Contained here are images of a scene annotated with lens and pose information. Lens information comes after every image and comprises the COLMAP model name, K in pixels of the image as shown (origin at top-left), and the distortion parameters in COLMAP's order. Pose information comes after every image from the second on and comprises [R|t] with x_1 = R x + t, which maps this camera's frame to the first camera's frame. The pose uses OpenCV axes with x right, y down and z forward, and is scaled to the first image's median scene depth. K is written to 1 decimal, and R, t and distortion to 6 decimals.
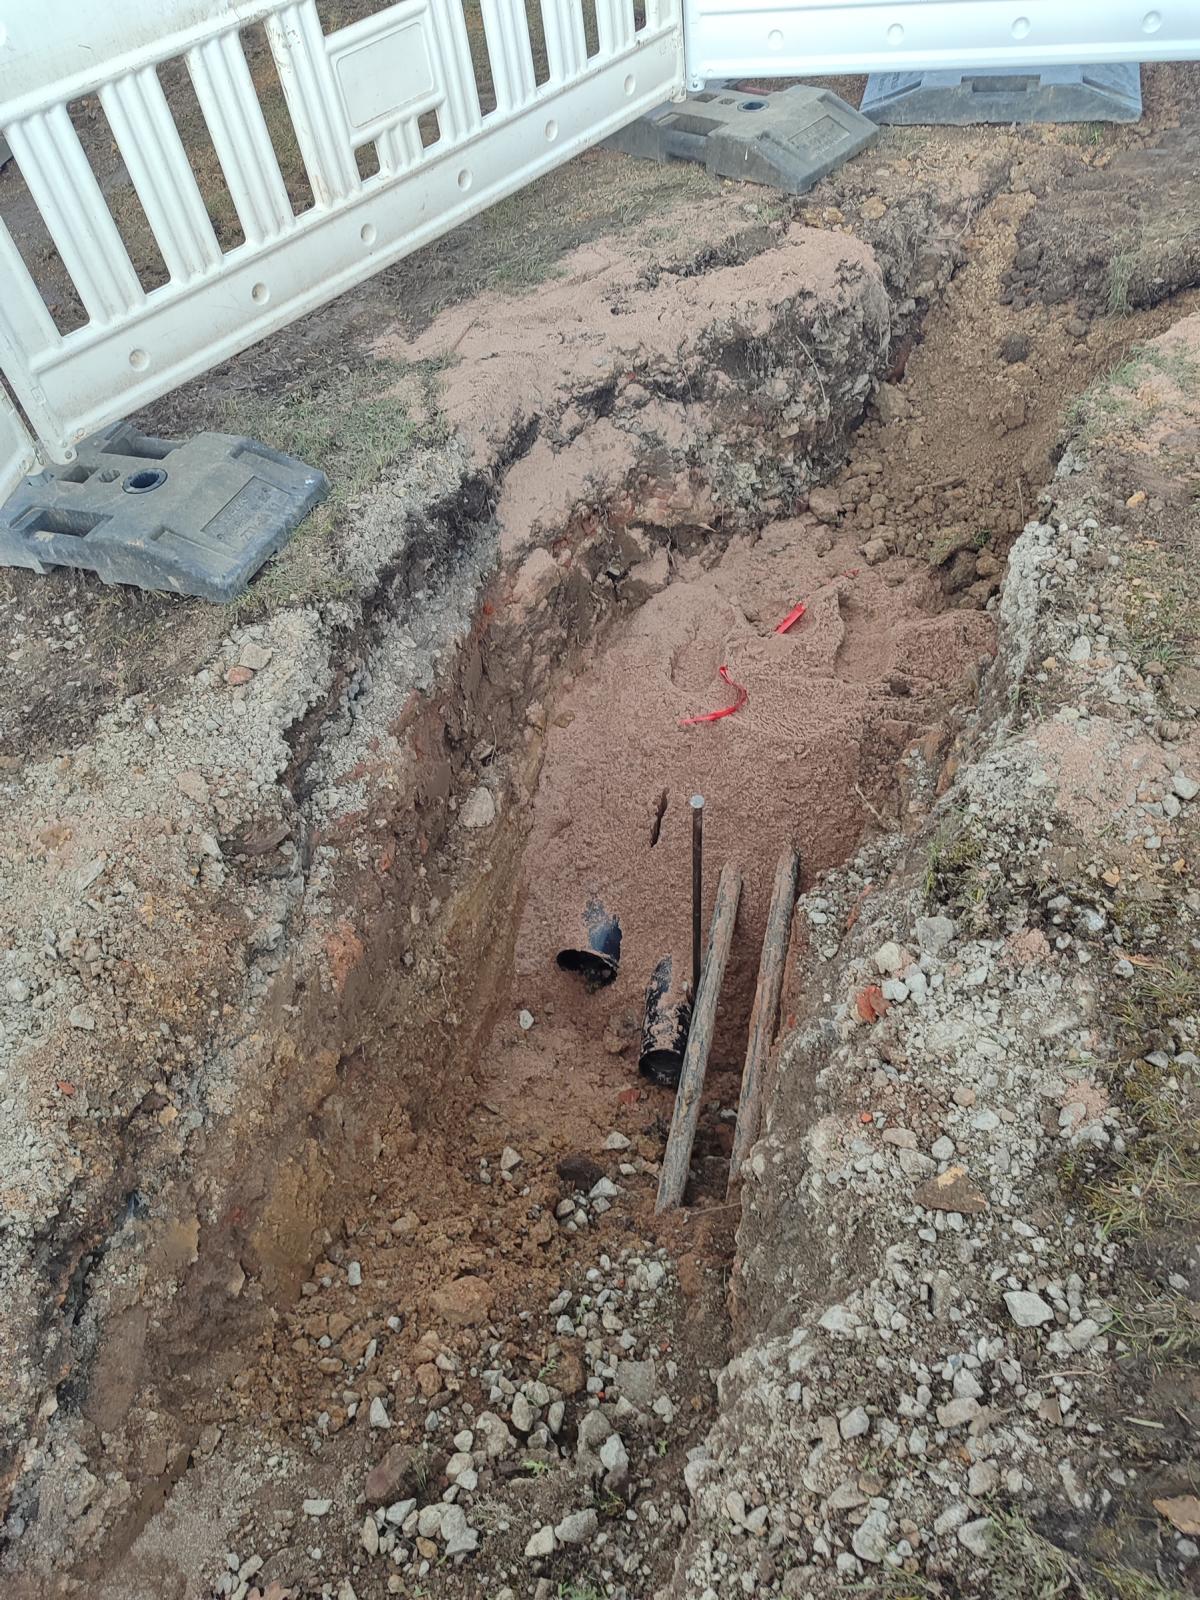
lens RADIAL K [[1184.1, 0, 600.0], [0, 1184.1, 800.0], [0, 0, 1]] dist [0.060231, -0.029639]
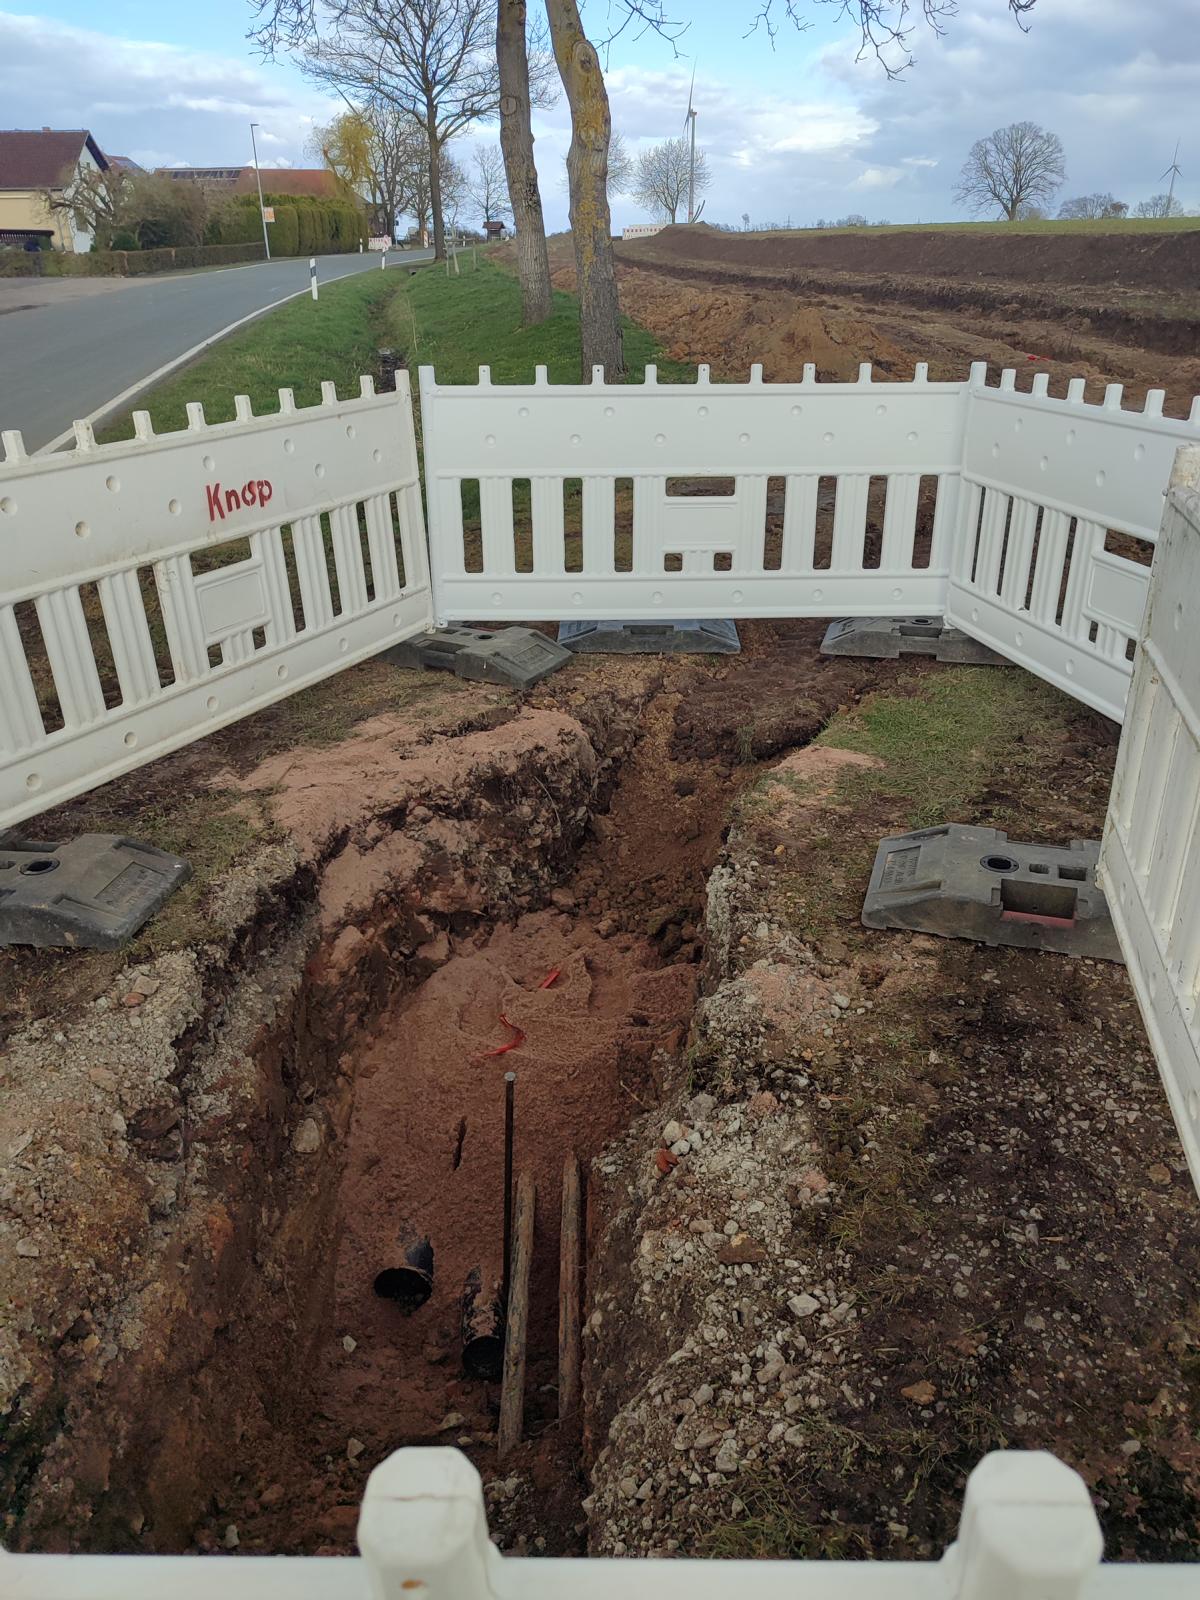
lens RADIAL K [[1148.1, 0, 600.0], [0, 1148.1, 800.0], [0, 0, 1]] dist [0.225540, -0.097606]
pose [[0.968808, -0.014627, 0.247379, -0.116343], [0.111525, 0.917186, -0.382535, 0.195373], [-0.221298, 0.398192, 0.890208, -0.239382]]
